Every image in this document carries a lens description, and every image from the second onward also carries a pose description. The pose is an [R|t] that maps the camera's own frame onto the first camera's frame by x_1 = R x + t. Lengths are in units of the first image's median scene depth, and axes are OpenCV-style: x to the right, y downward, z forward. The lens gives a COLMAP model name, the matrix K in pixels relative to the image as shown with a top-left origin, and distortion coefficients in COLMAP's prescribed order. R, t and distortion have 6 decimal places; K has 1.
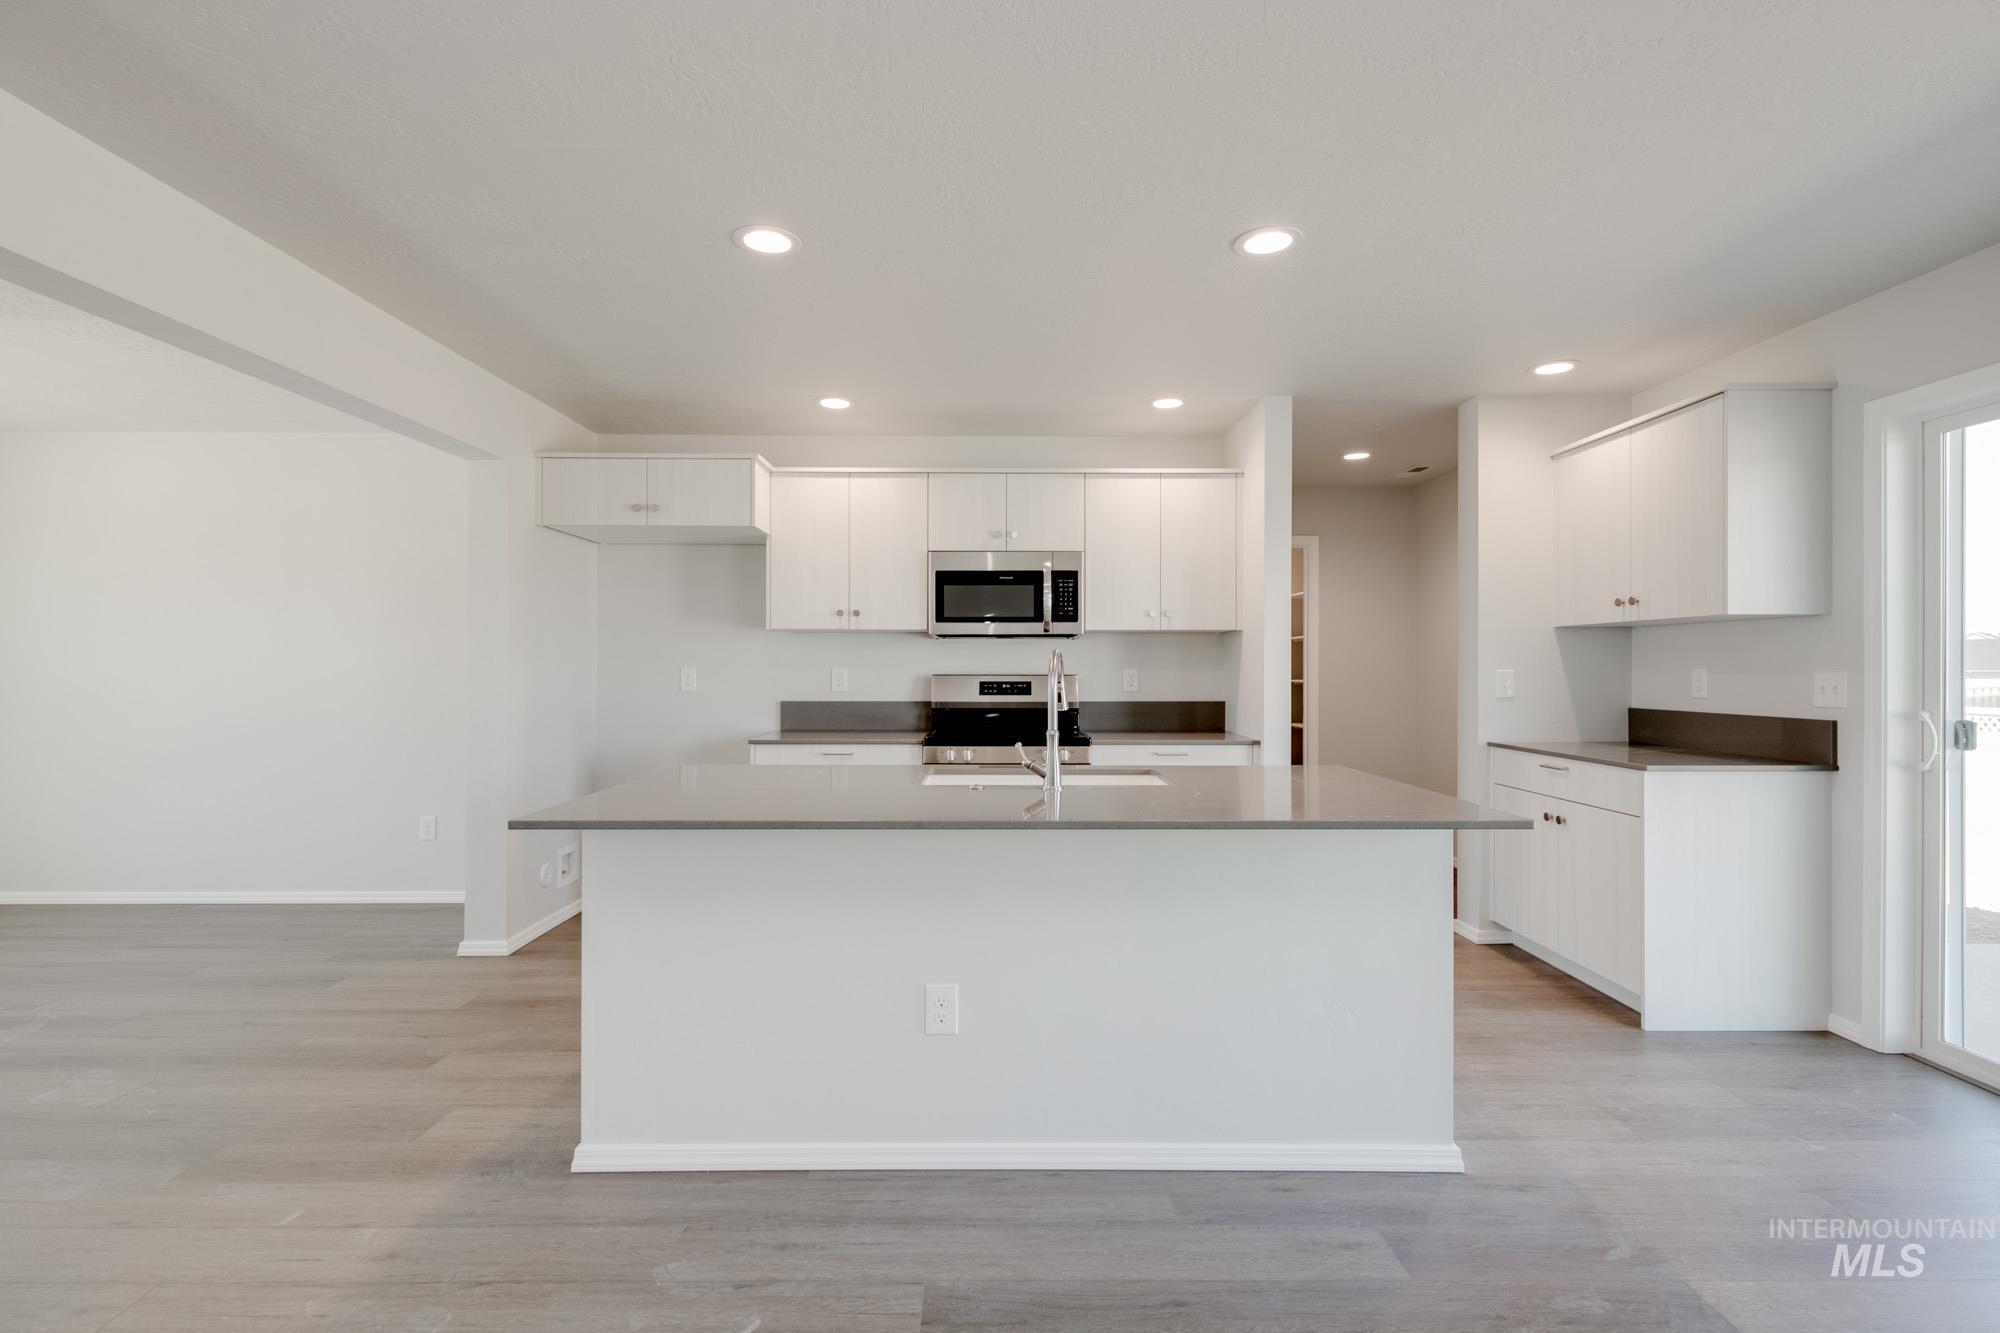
lens RADIAL K [[912.4, 0, 1006.2], [0, 912.4, 668.1], [0, 0, 1]] dist [0.010400, -0.000412]
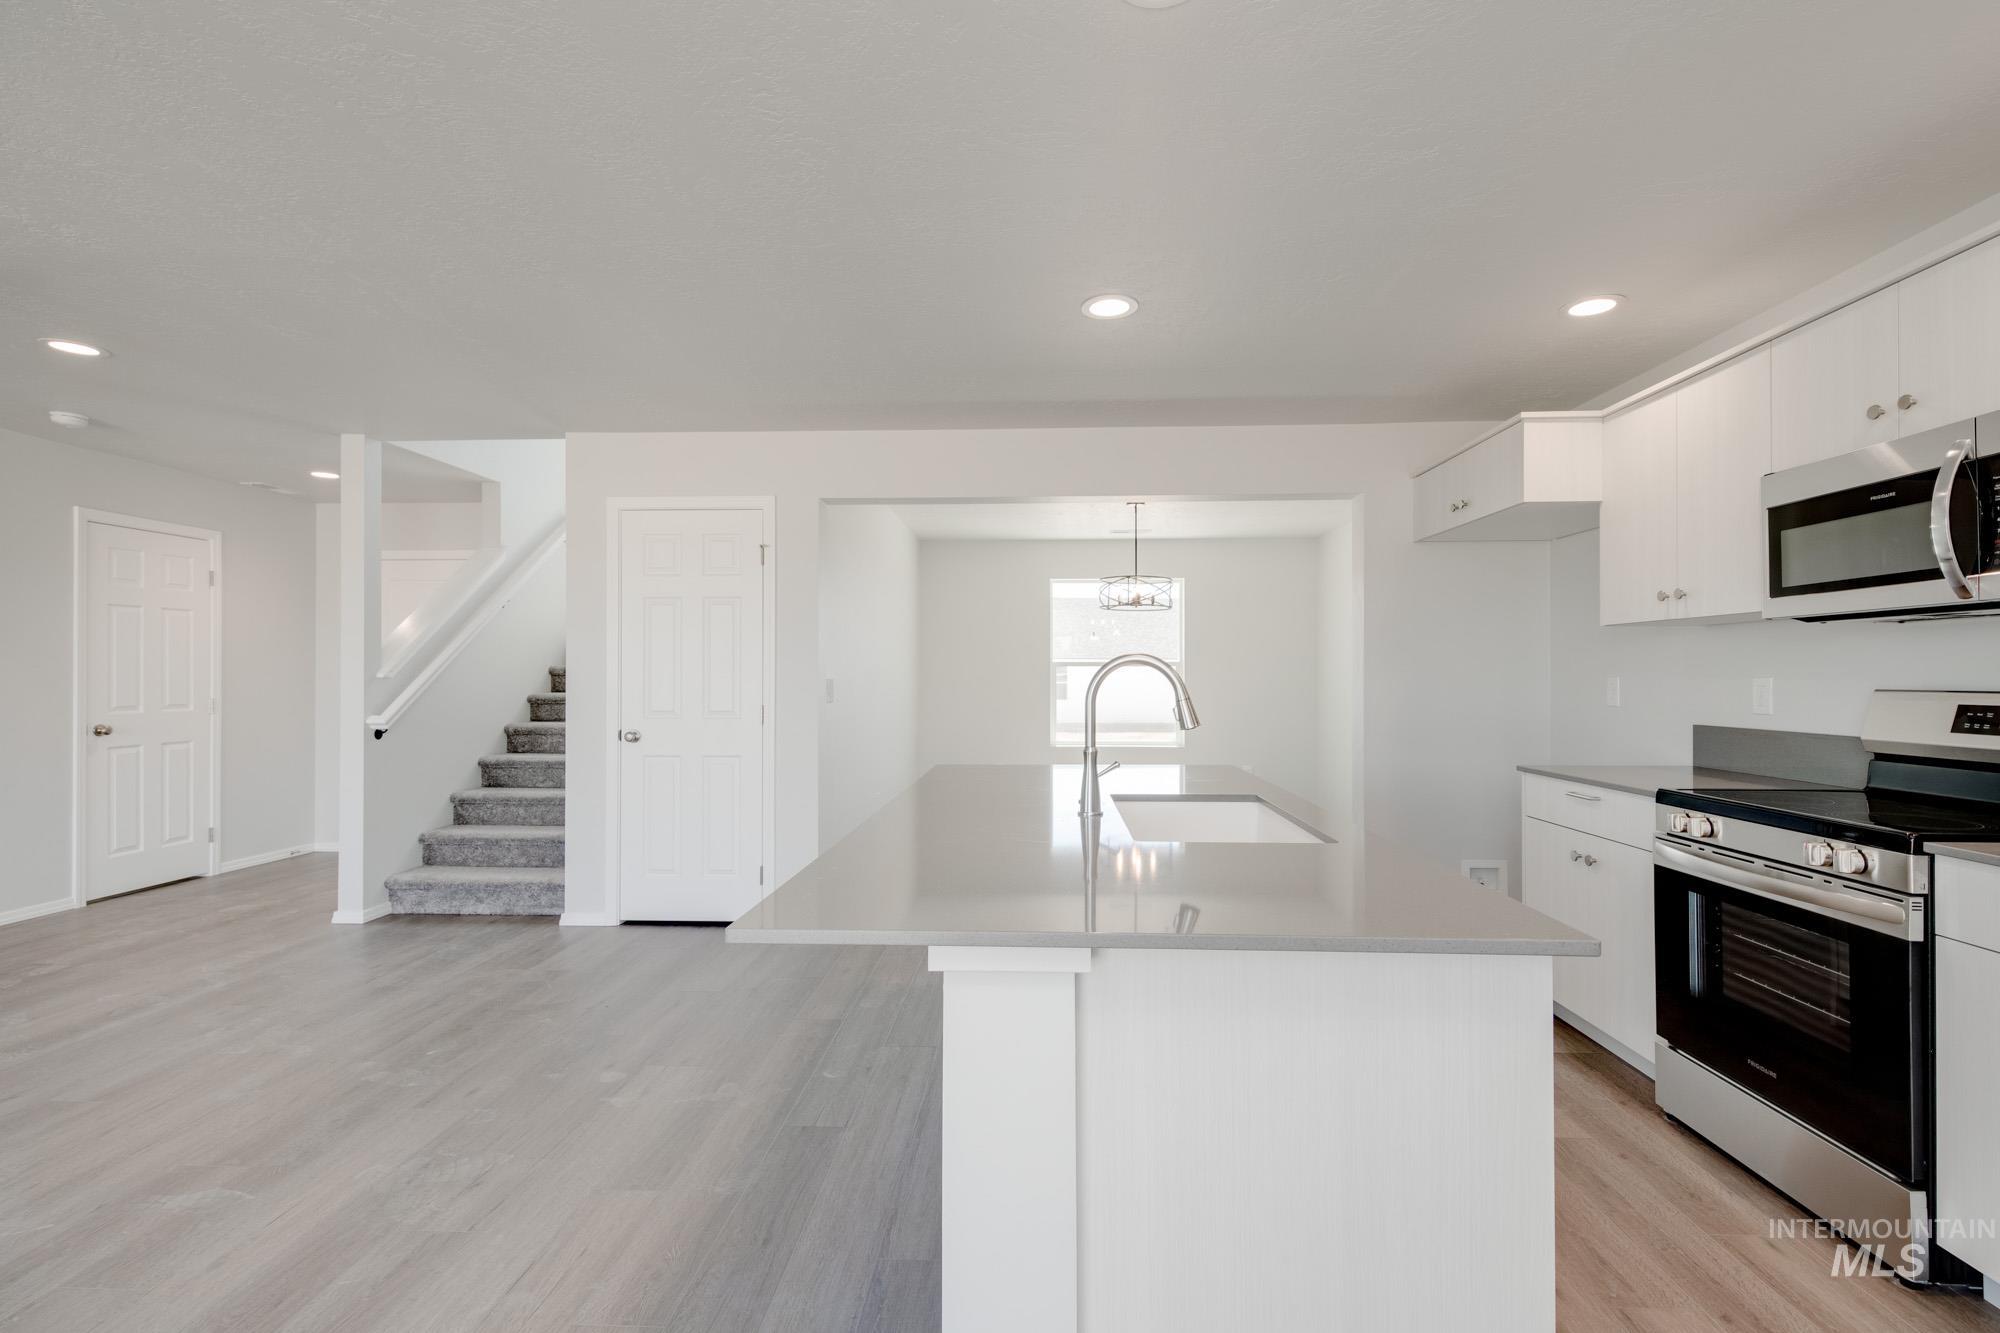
lens RADIAL K [[912.4, 0, 1006.2], [0, 912.4, 668.1], [0, 0, 1]] dist [0.010400, -0.000412]
pose [[-0.048247, -0.007212, -0.998809, 0.528086], [-0.003346, 0.999969, -0.007059, 0.000108], [0.998830, 0.003001, -0.048270, 0.546224]]
